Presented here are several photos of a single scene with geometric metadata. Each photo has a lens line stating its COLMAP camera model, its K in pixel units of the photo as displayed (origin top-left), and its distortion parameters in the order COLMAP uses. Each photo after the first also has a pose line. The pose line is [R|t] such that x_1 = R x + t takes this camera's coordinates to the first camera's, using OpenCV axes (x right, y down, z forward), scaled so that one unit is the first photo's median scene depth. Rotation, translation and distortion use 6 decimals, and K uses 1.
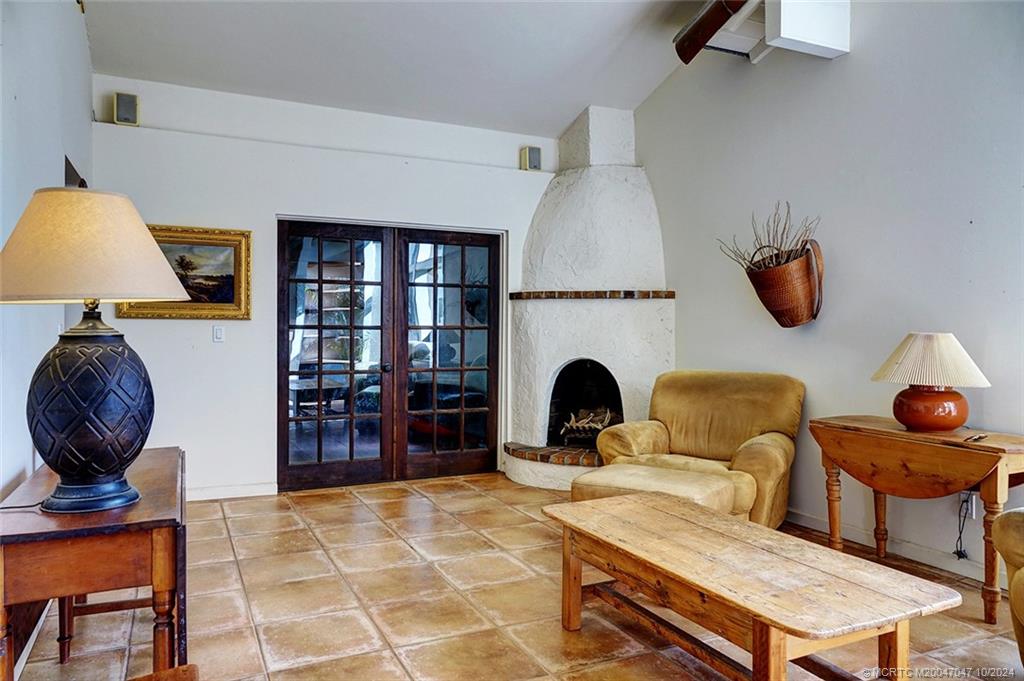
lens RADIAL K [[710.3, 0, 514.9], [0, 710.3, 338.6], [0, 0, 1]] dist [0.005145, 0.001722]
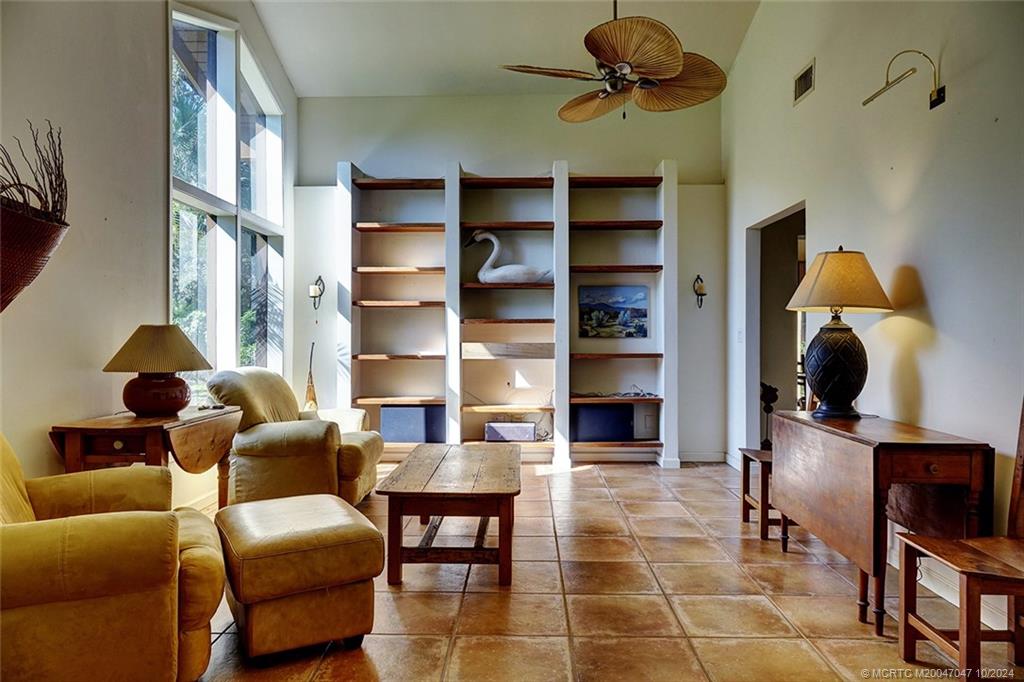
lens RADIAL K [[710.3, 0, 516.5], [0, 710.3, 336.2], [0, 0, 1]] dist [0.005145, 0.001722]
pose [[-0.894102, -0.015736, 0.447586, -0.454820], [-0.005180, 0.999679, 0.024798, -0.016778], [-0.447833, 0.019854, -0.893897, 2.061978]]
